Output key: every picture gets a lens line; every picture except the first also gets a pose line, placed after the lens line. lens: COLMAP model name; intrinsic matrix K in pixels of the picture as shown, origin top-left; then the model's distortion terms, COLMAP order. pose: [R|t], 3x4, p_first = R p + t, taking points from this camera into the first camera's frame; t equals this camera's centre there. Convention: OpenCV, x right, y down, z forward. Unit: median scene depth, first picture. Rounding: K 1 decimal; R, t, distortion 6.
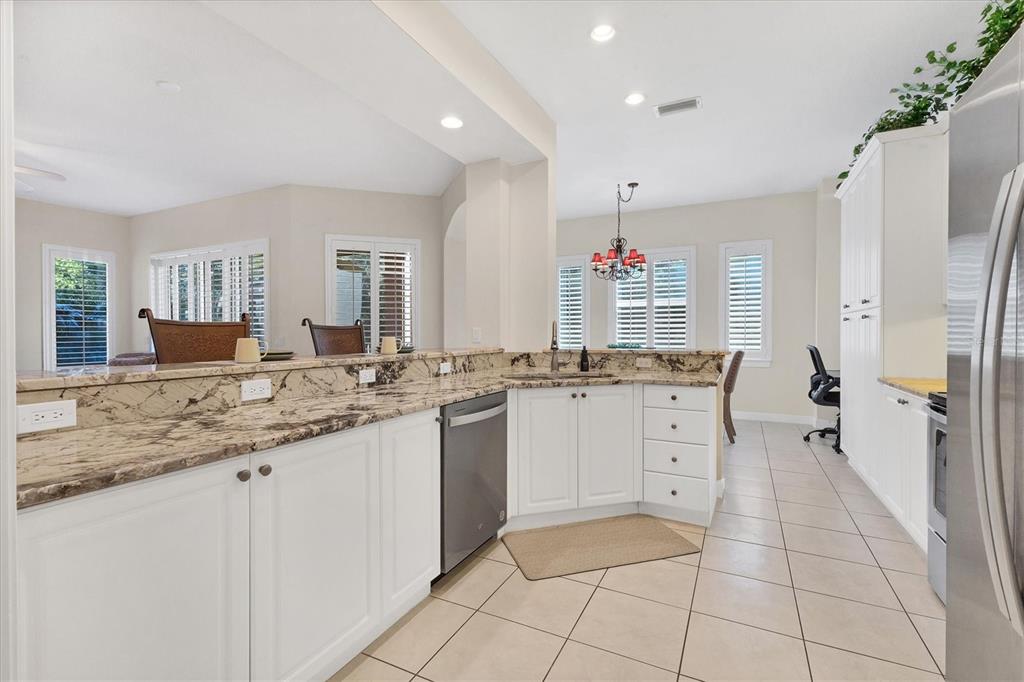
lens RADIAL K [[457.3, 0, 515.6], [0, 457.3, 334.7], [0, 0, 1]] dist [0.006596, 0.000227]
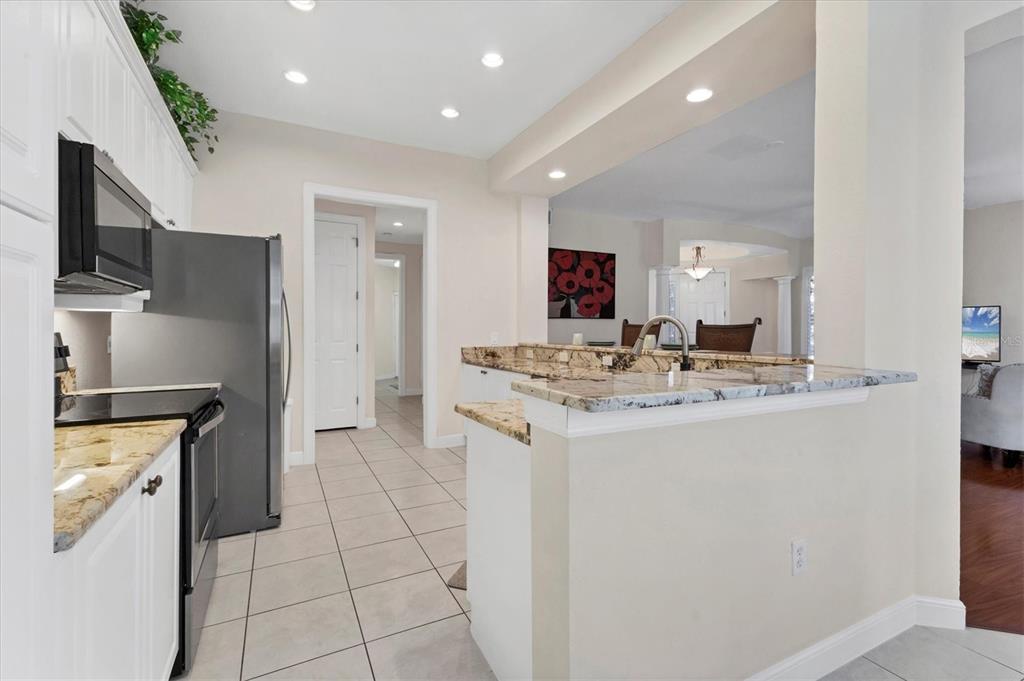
lens RADIAL K [[457.3, 0, 512.9], [0, 457.3, 334.5], [0, 0, 1]] dist [0.006596, 0.000227]
pose [[-0.594977, 0.009236, -0.803690, 0.763979], [-0.003911, 0.999889, 0.014386, -0.009521], [0.803733, 0.011703, -0.594875, 1.214275]]
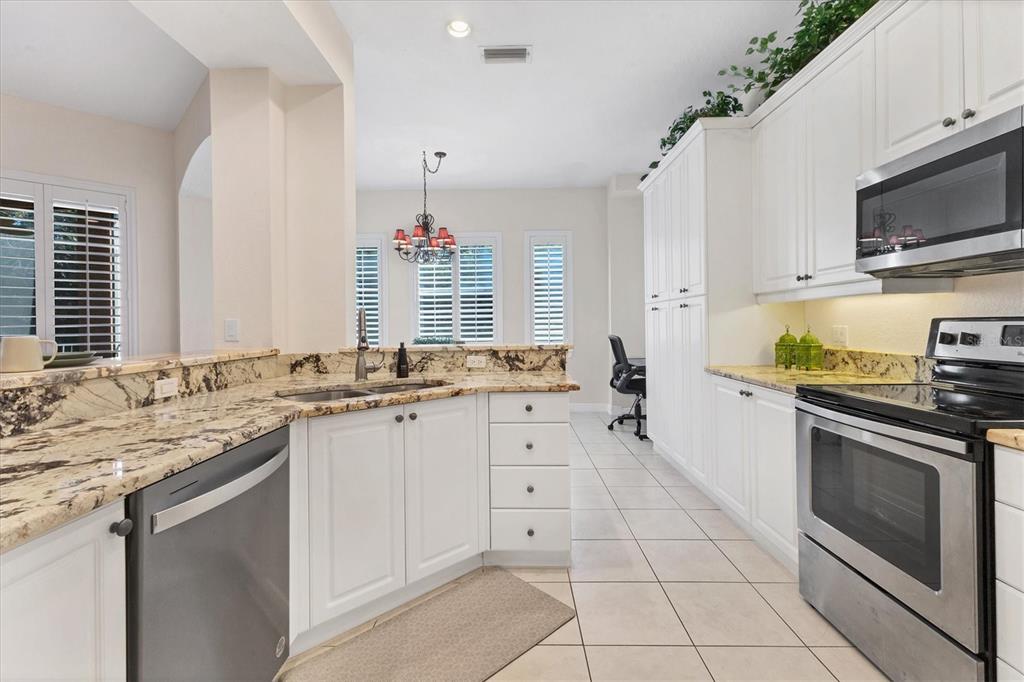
lens RADIAL K [[457.3, 0, 501.5], [0, 457.3, 325.7], [0, 0, 1]] dist [0.006596, 0.000227]
pose [[0.906609, -0.010486, 0.421842, -0.014161], [0.011905, 0.999929, -0.000728, -0.000086], [-0.421804, 0.005682, 0.906669, 0.283924]]
